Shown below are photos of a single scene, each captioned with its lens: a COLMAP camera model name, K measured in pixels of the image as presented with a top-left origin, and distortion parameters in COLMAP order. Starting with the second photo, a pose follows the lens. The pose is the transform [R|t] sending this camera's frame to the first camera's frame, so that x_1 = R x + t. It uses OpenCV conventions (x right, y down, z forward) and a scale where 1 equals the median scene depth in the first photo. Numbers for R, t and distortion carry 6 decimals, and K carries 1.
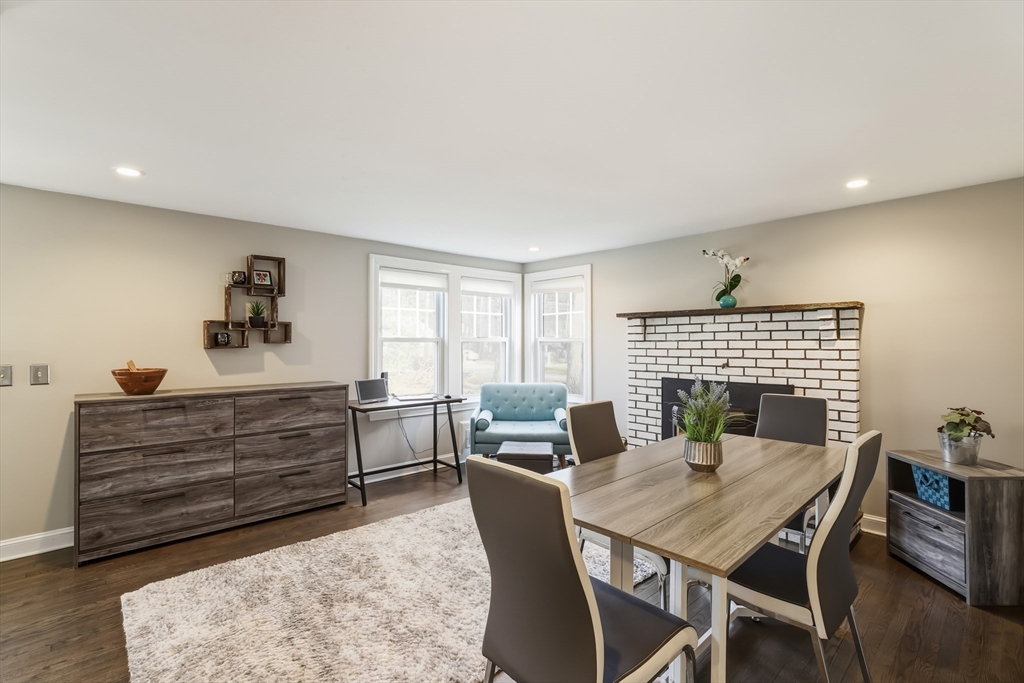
lens RADIAL K [[469.8, 0, 504.6], [0, 469.8, 338.9], [0, 0, 1]] dist [-0.005627, 0.002166]
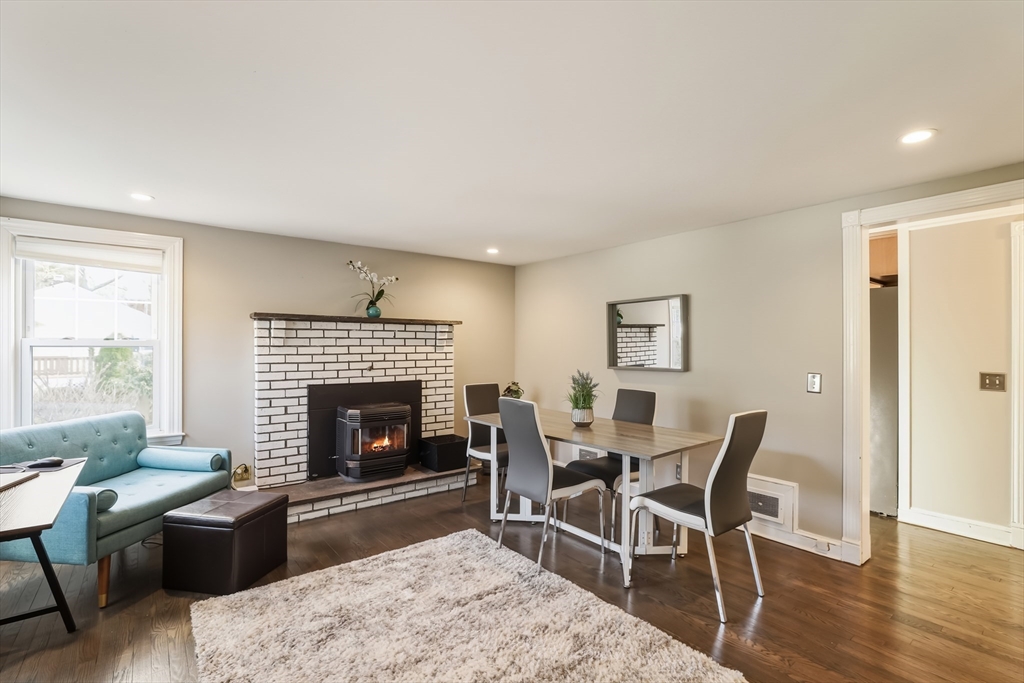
lens RADIAL K [[469.8, 0, 505.0], [0, 469.8, 347.8], [0, 0, 1]] dist [-0.005627, 0.002166]
pose [[0.069244, 0.011062, 0.997538, -0.618471], [0.000900, 0.999937, -0.011151, 0.020133], [-0.997599, 0.001669, 0.069230, 0.584573]]
